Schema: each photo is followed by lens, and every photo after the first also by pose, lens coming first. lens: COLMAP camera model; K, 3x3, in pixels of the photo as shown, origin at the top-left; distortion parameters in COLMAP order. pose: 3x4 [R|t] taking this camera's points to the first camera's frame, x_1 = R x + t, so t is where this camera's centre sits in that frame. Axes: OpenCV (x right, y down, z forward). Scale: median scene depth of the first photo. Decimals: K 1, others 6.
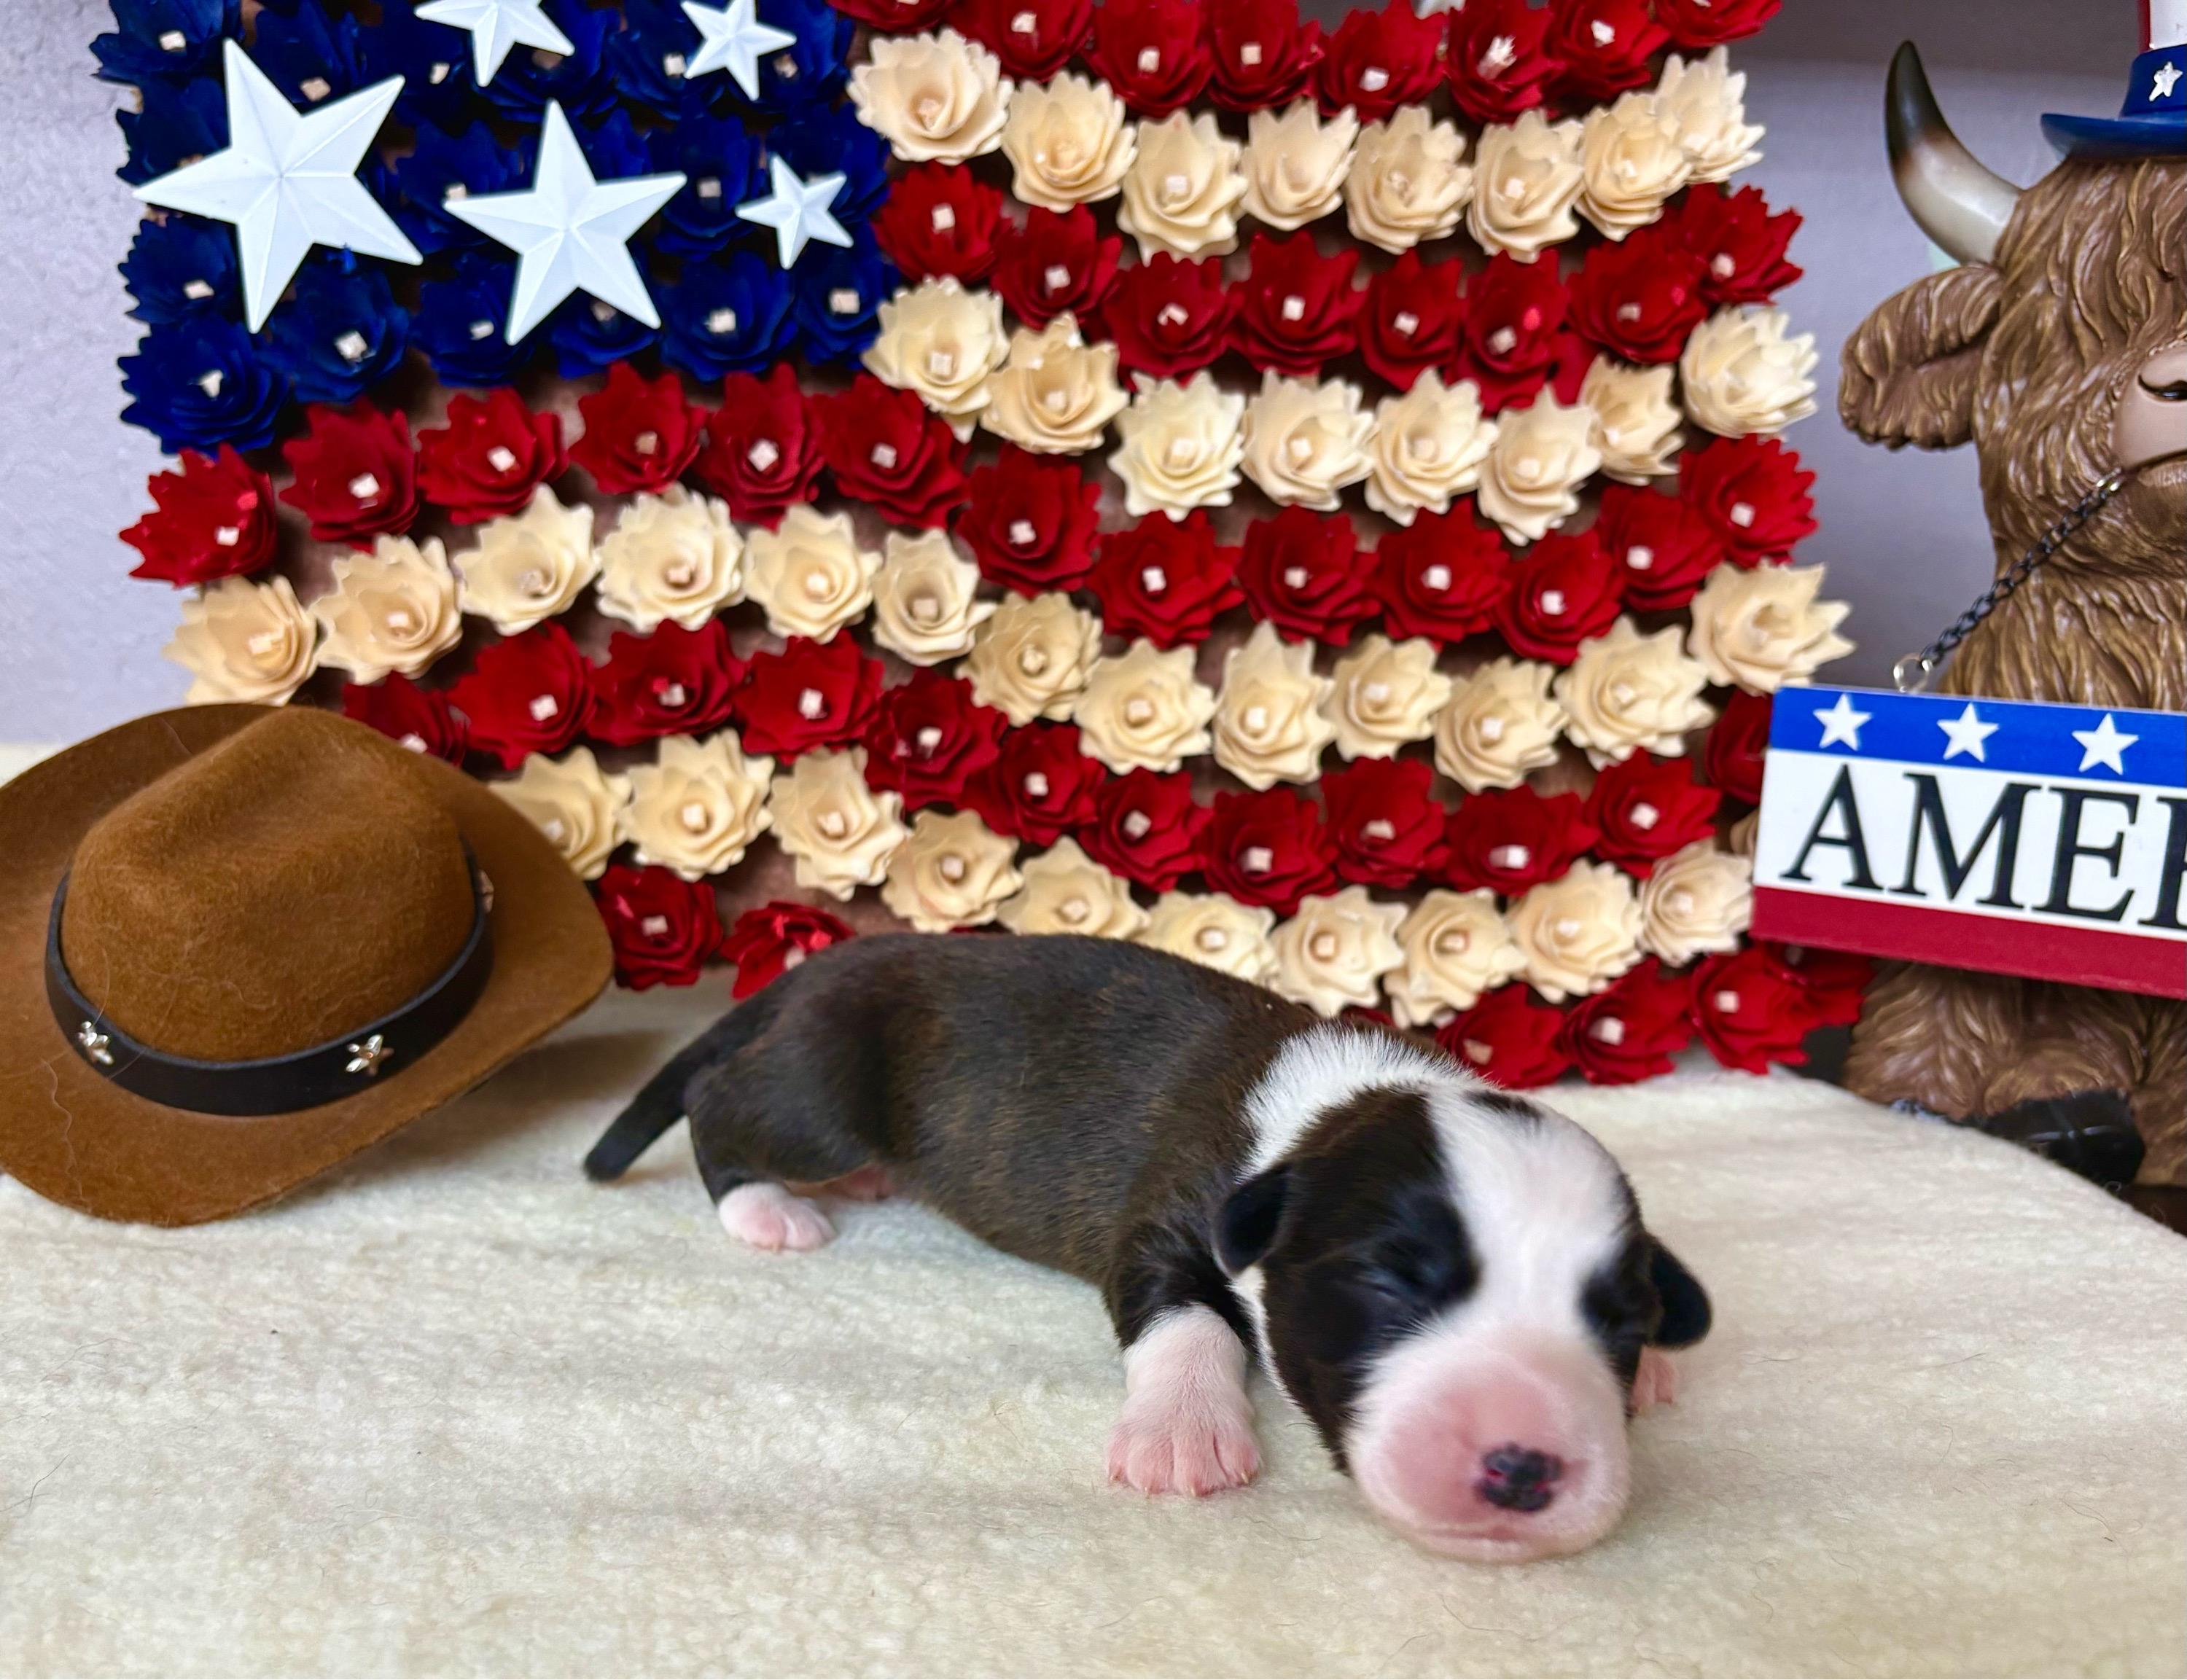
lens RADIAL K [[1858.1, 0, 1083.3], [0, 1858.1, 916.9], [0, 0, 1]] dist [0.004533, -0.015266]
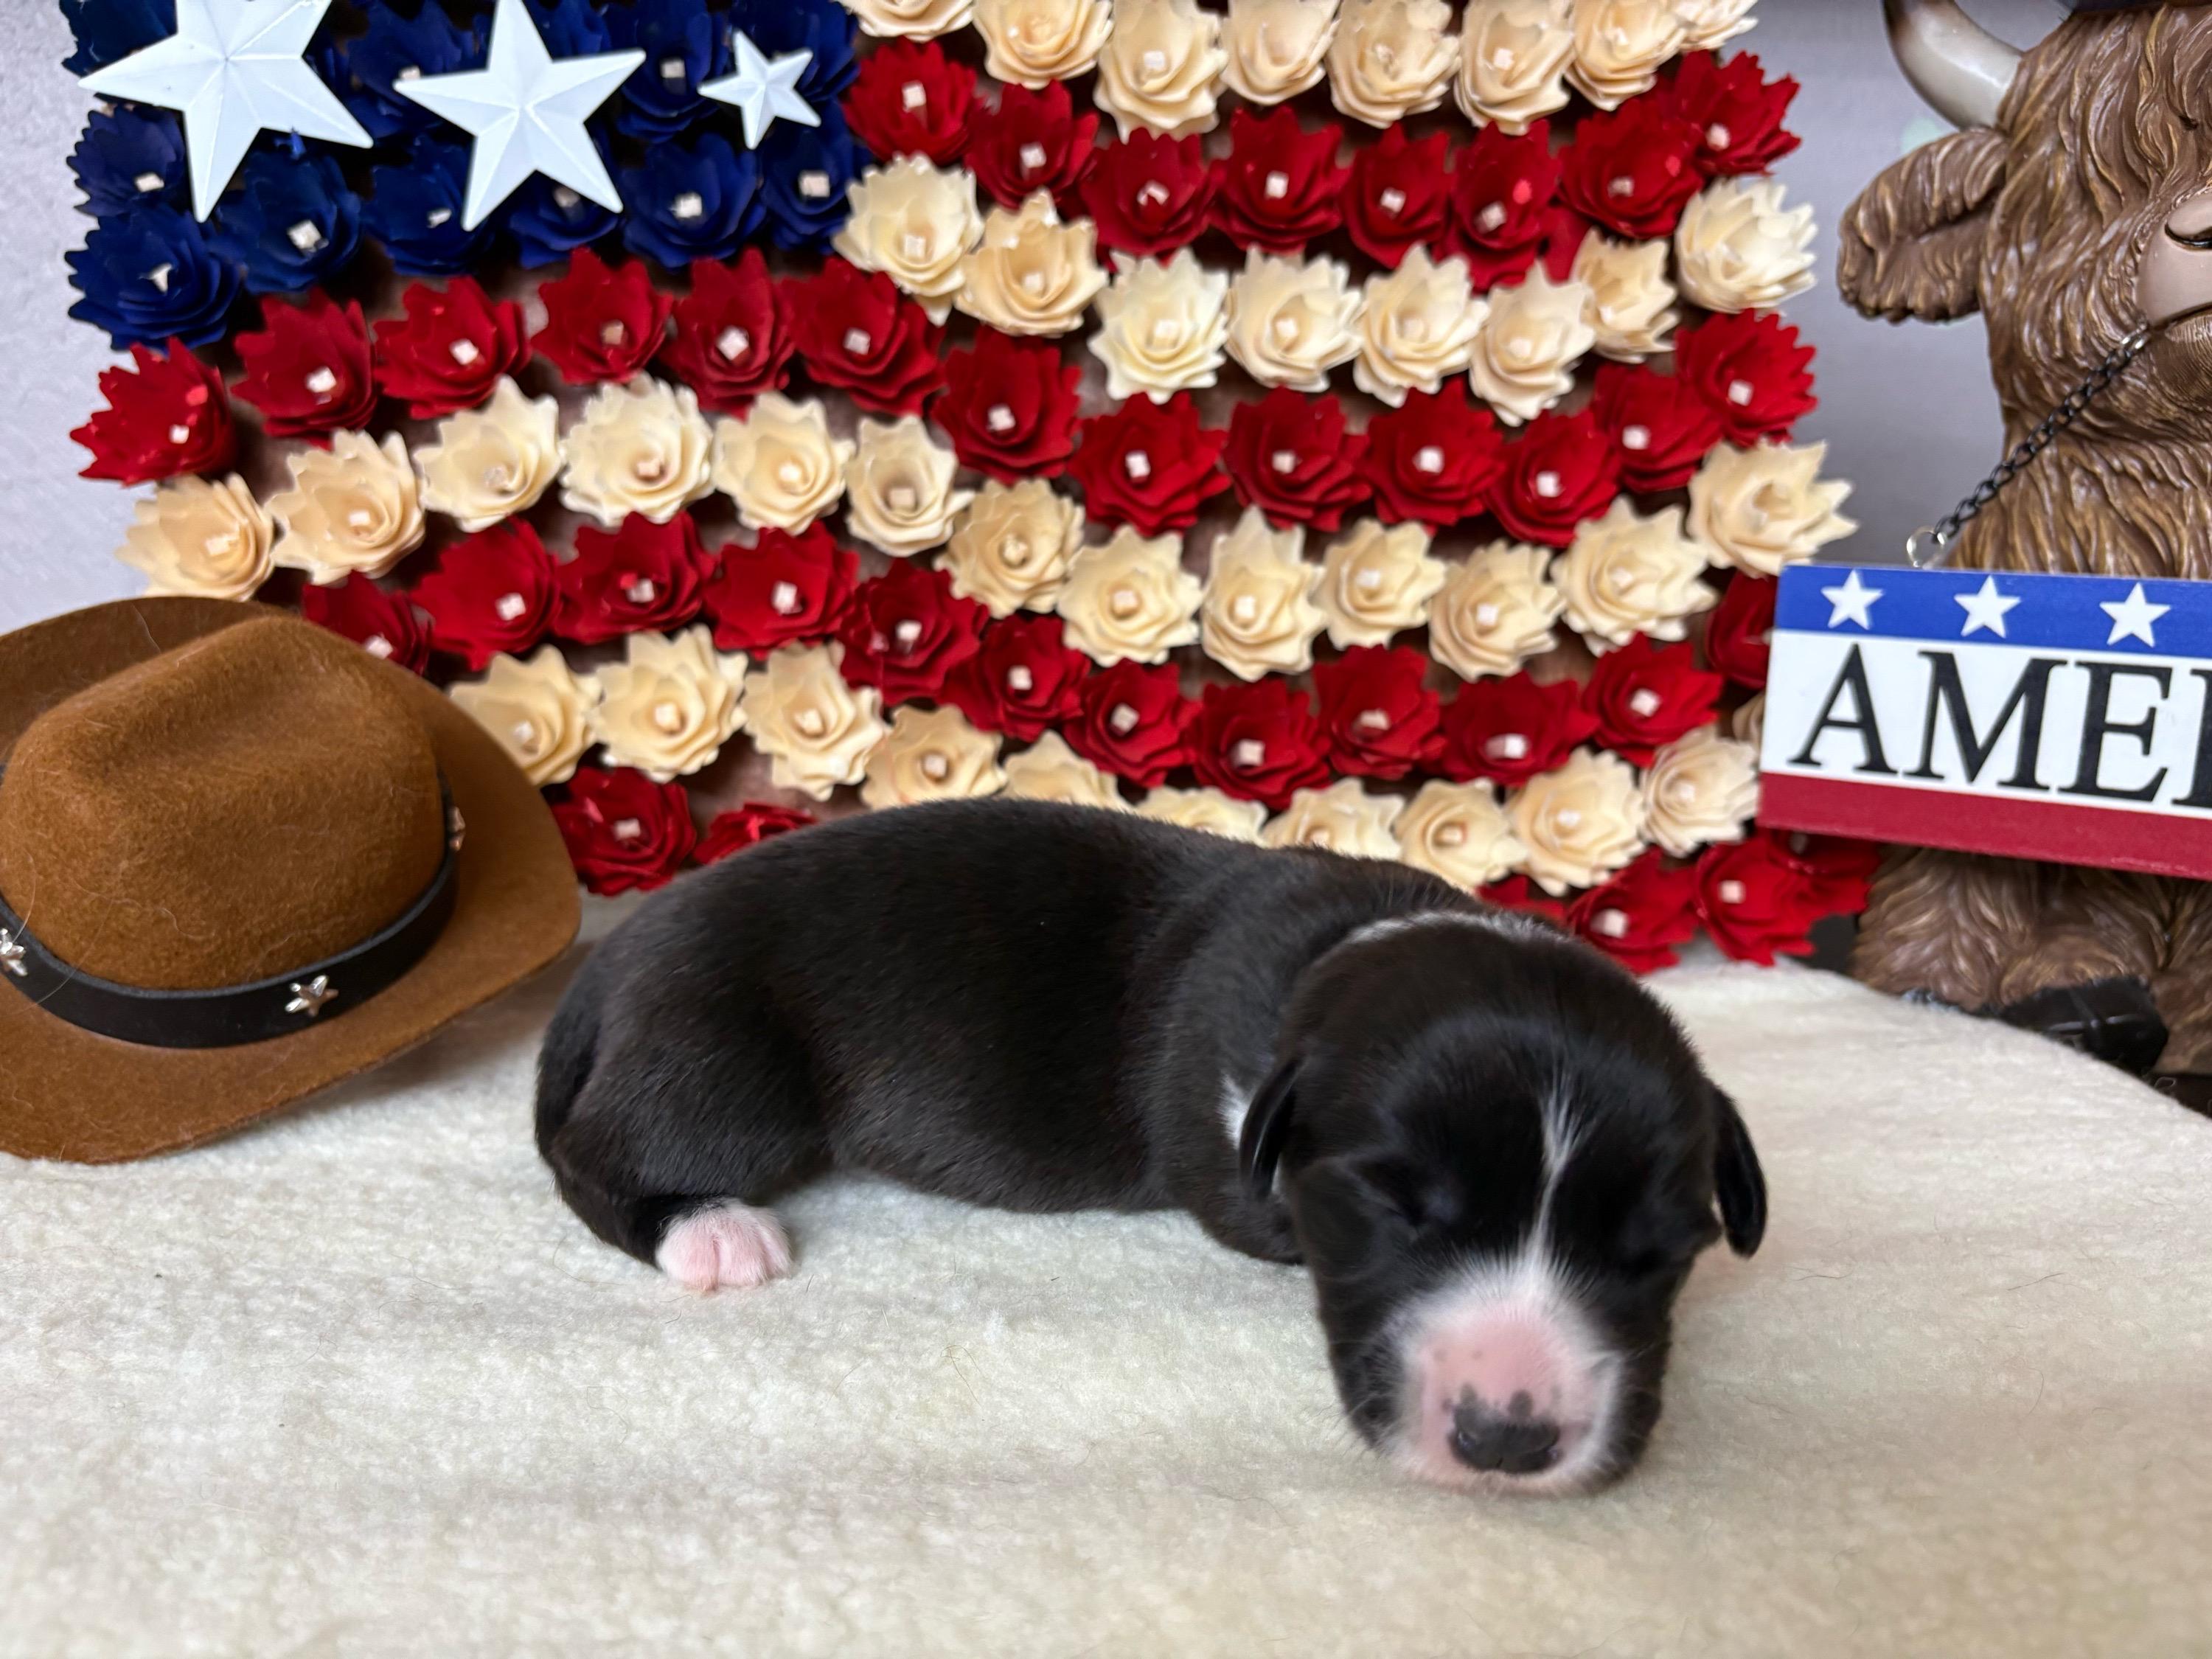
lens RADIAL K [[1672.0, 0, 1102.1], [0, 1672.0, 833.1], [0, 0, 1]] dist [-0.005967, -0.004122]
pose [[0.999890, -0.014659, -0.002233, 0.018839], [0.014666, 0.999887, 0.003155, 0.007366], [0.002187, -0.003188, 0.999993, 0.127098]]
